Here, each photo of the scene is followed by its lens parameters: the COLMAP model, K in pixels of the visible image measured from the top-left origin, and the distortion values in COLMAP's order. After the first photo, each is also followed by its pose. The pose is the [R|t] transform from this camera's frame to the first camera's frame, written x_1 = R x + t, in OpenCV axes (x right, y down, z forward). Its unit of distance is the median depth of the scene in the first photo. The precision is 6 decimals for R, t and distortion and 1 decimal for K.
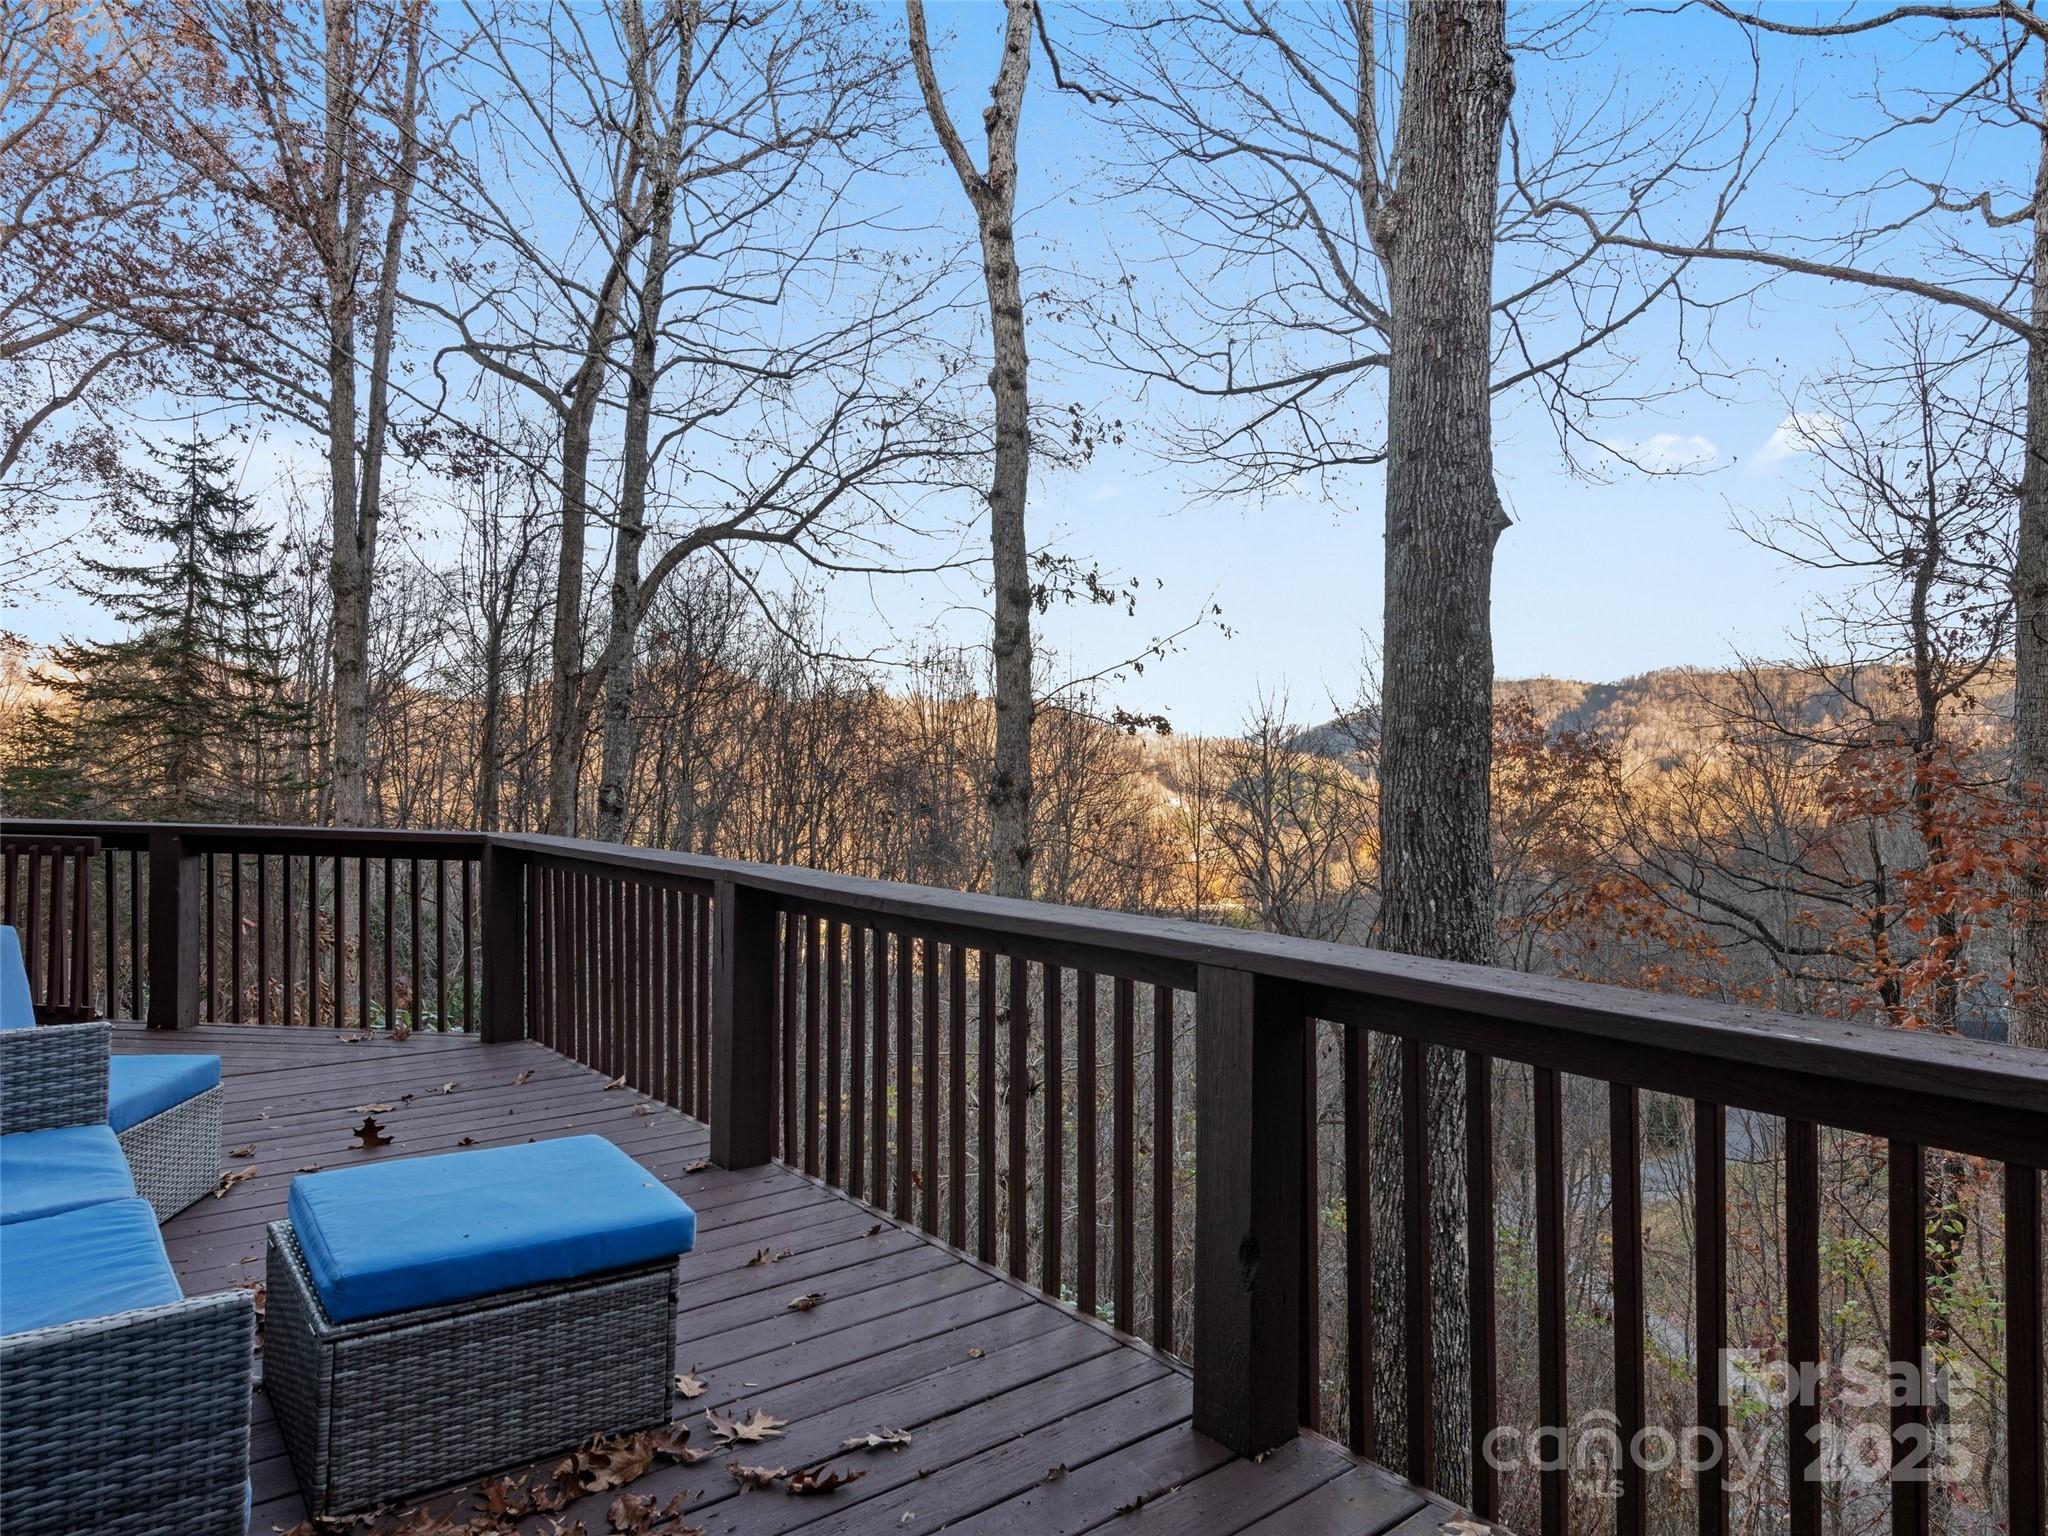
lens RADIAL K [[1210.3, 0, 1020.0], [0, 1210.3, 778.8], [0, 0, 1]] dist [0.001584, -0.003605]
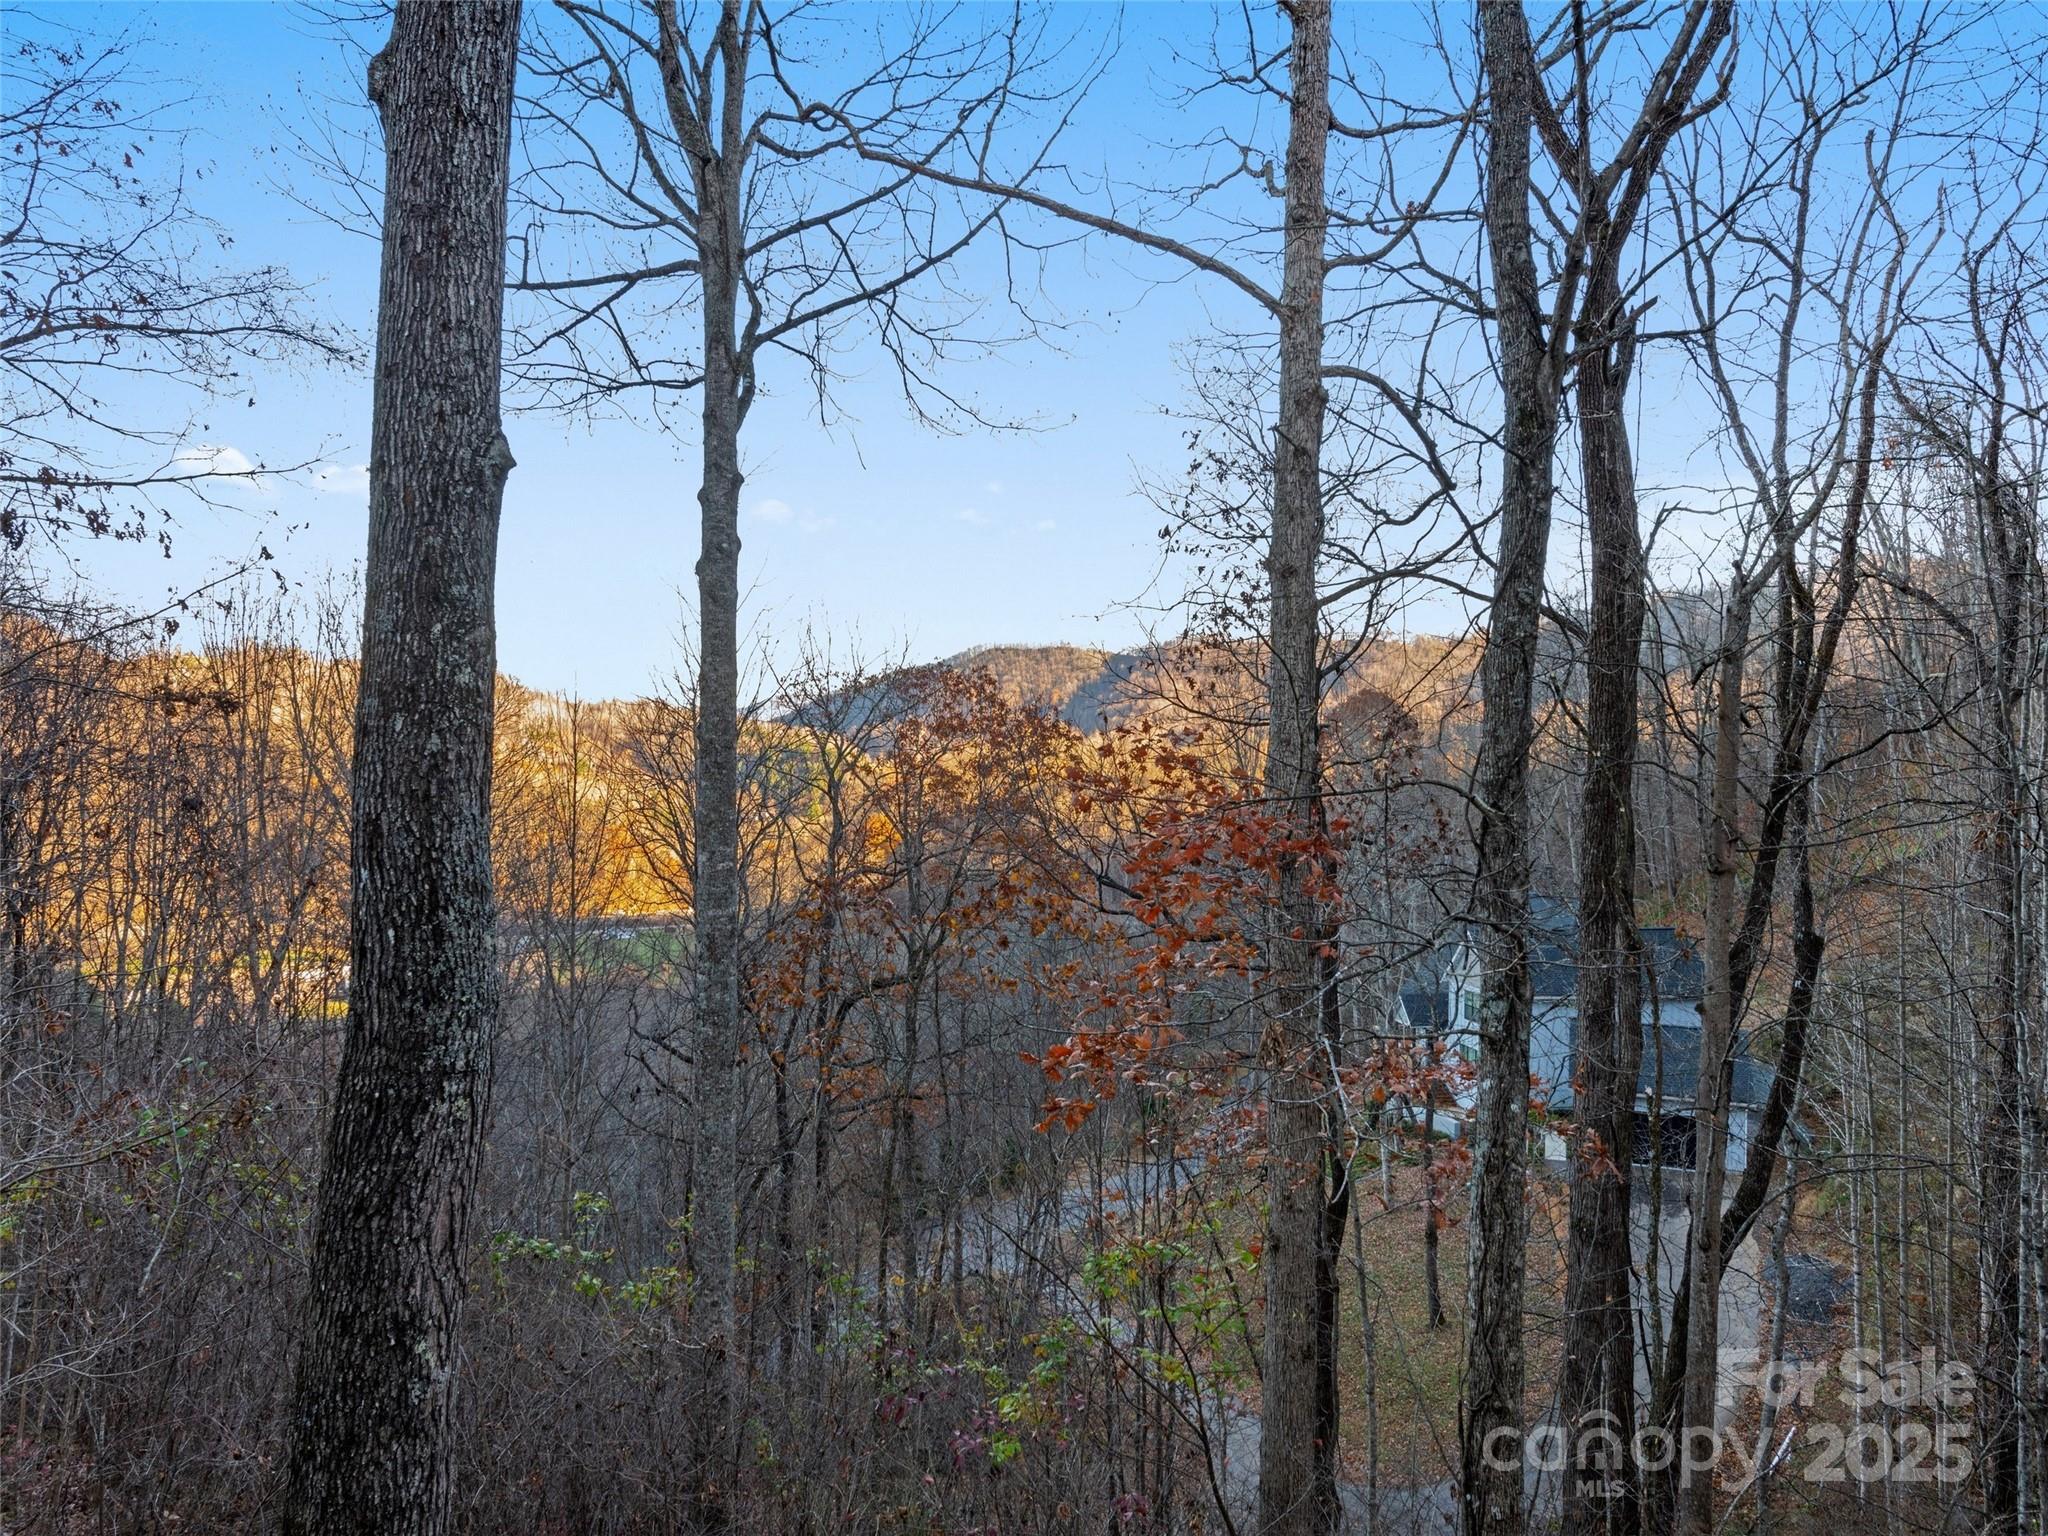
lens RADIAL K [[1435.5, 0, 1020.0], [0, 1435.5, 756.7], [0, 0, 1]] dist [-0.002395, -0.004501]
pose [[0.934960, -0.007343, 0.354676, 0.168953], [0.007536, 0.999971, 0.000837, -0.004871], [-0.354672, 0.001891, 0.934989, -0.013891]]
